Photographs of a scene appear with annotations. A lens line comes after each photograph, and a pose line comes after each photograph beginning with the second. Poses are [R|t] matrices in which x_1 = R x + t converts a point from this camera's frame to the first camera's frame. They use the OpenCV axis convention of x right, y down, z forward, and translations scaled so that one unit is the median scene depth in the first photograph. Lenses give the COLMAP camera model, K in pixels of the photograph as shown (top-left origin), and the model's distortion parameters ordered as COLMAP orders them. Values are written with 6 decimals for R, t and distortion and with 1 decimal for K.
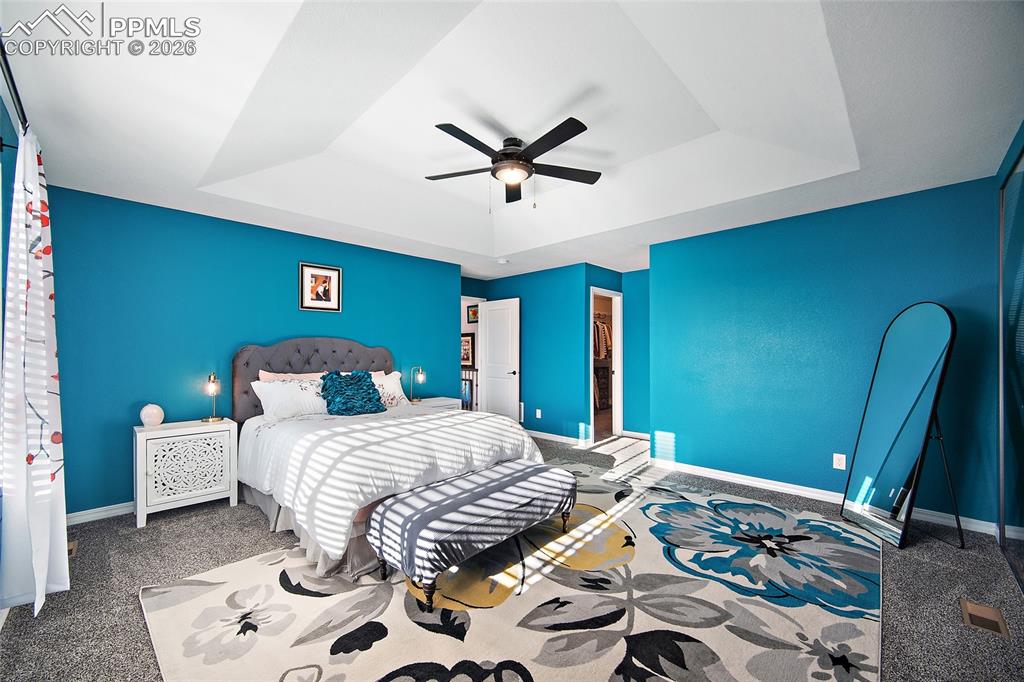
lens RADIAL K [[402.2, 0, 512.4], [0, 402.2, 348.4], [0, 0, 1]] dist [-0.002591, 0.000690]
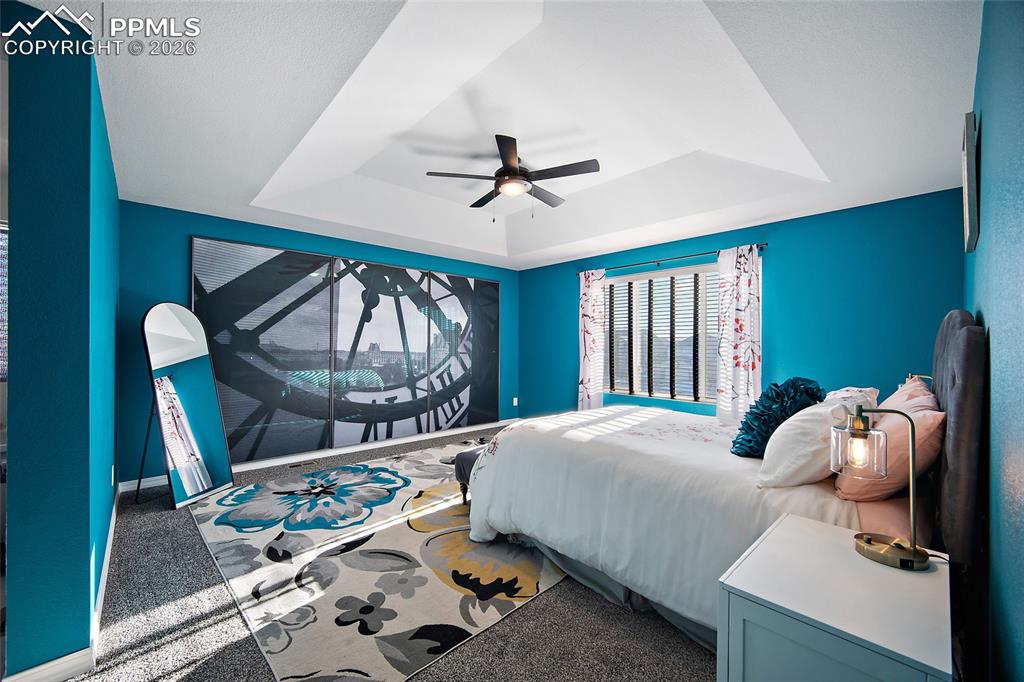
lens RADIAL K [[402.2, 0, 511.7], [0, 402.2, 344.2], [0, 0, 1]] dist [-0.002591, 0.000690]
pose [[-0.998572, -0.006553, 0.053022, -0.059345], [-0.007356, 0.999861, -0.014967, 0.020962], [-0.052917, -0.015335, -0.998481, 2.115766]]
